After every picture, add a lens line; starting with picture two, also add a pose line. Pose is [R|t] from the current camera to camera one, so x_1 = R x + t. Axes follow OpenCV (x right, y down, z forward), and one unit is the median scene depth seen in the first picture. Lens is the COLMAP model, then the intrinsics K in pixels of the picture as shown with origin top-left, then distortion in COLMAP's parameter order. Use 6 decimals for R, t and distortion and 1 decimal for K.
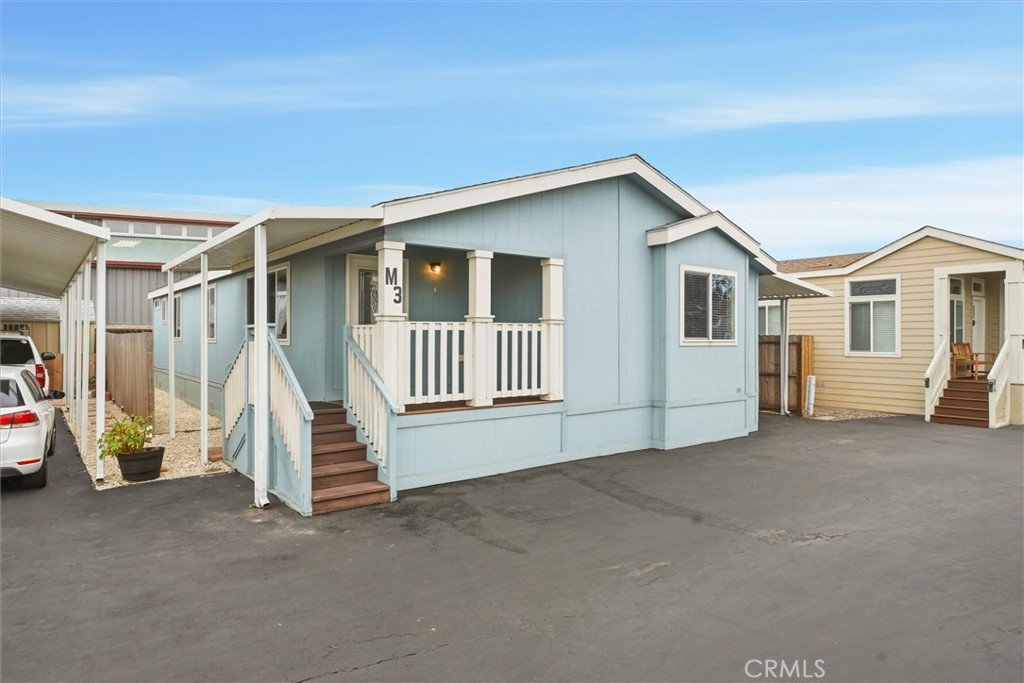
lens RADIAL K [[606.6, 0, 510.9], [0, 606.6, 338.6], [0, 0, 1]] dist [-0.029949, 0.029244]
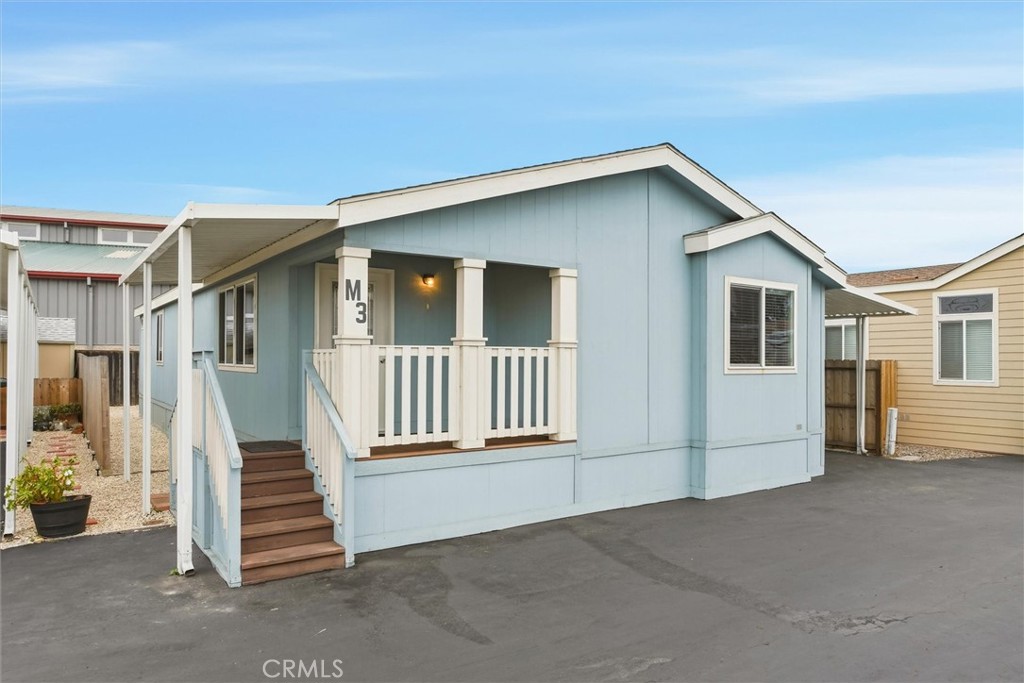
lens RADIAL K [[681.3, 0, 559.0], [0, 681.3, 355.9], [0, 0, 1]] dist [-0.042412, 0.032839]
pose [[0.999854, 0.002016, -0.016962, 0.083034], [-0.002138, 0.999972, -0.007180, -0.007012], [0.016947, 0.007215, 0.999830, 0.077969]]
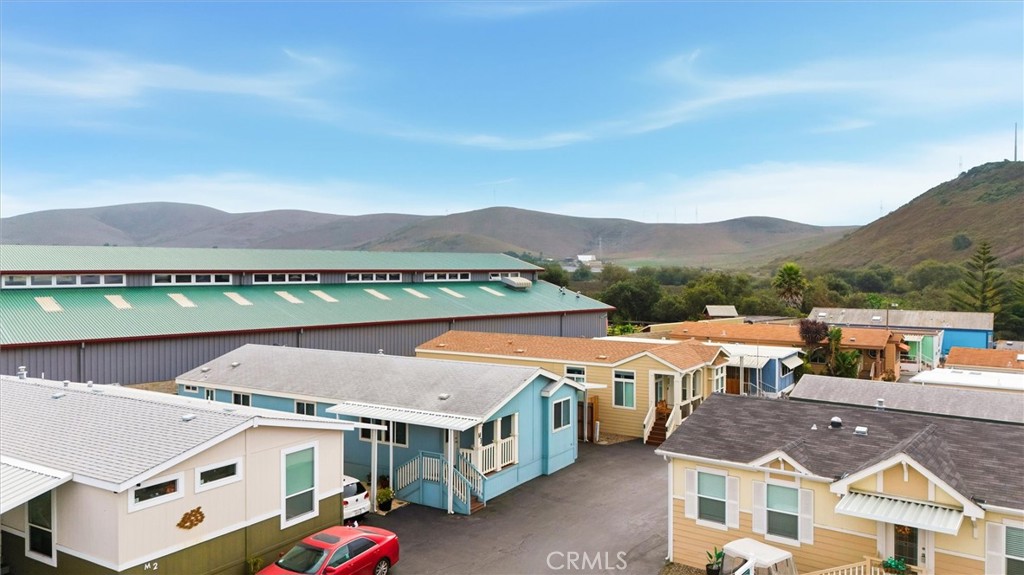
lens RADIAL K [[722.9, 0, 512.0], [0, 722.9, 287.5], [0, 0, 1]] dist [0.053451, -0.000316]
pose [[0.937741, -0.006782, 0.347268, -1.157140], [-0.000307, 0.999793, 0.020354, -0.817543], [-0.347334, -0.019194, 0.937545, -2.218175]]
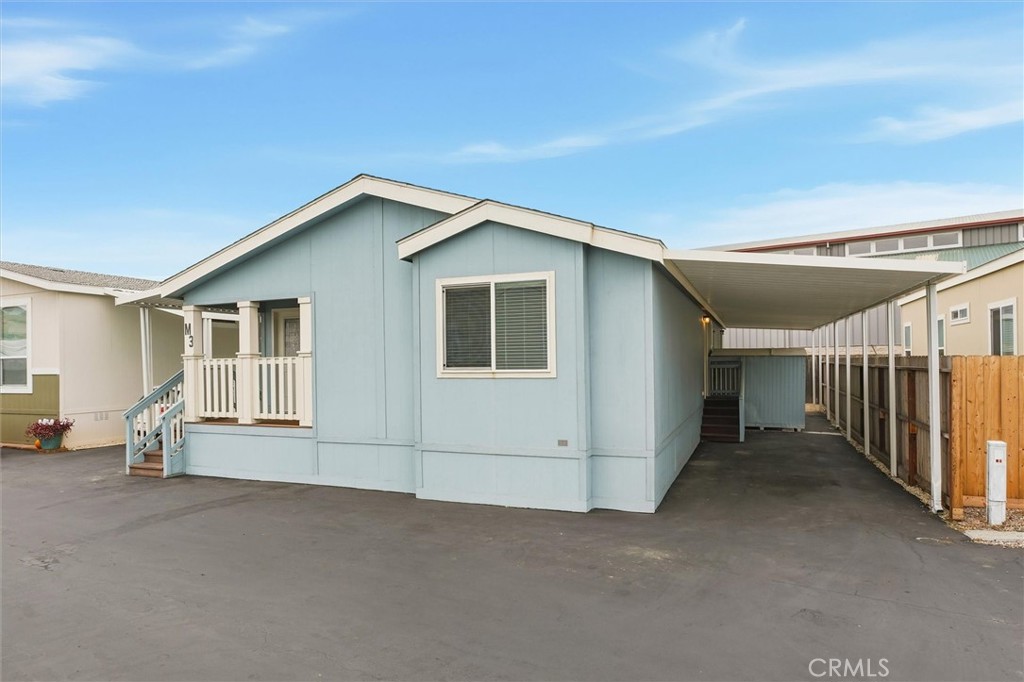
lens RADIAL K [[594.3, 0, 526.7], [0, 594.3, 363.3], [0, 0, 1]] dist [-0.032994, -0.000524]
pose [[0.521384, -0.006669, -0.853296, 1.263354], [0.013199, 0.999913, 0.000250, -0.007701], [0.853220, -0.011393, 0.521427, 0.826783]]
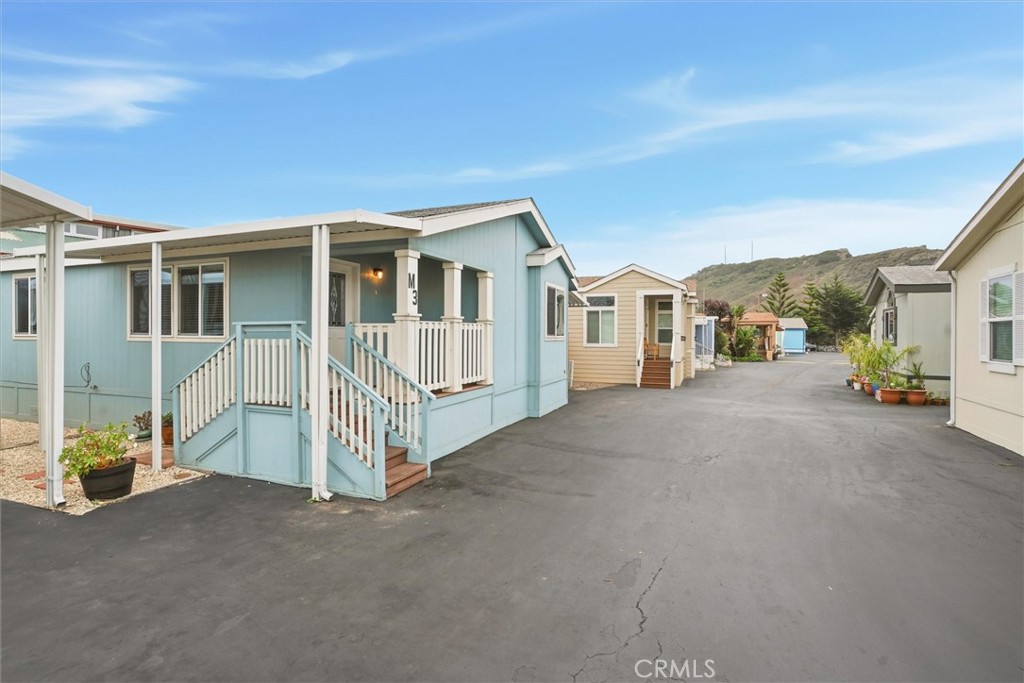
lens RADIAL K [[493.4, 0, 505.9], [0, 493.4, 336.9], [0, 0, 1]] dist [-0.059934, 0.021975]
pose [[0.861152, -0.001517, 0.508345, -0.443153], [-0.001564, 0.999983, 0.005633, -0.003306], [-0.508345, -0.005646, 0.861135, 0.101622]]
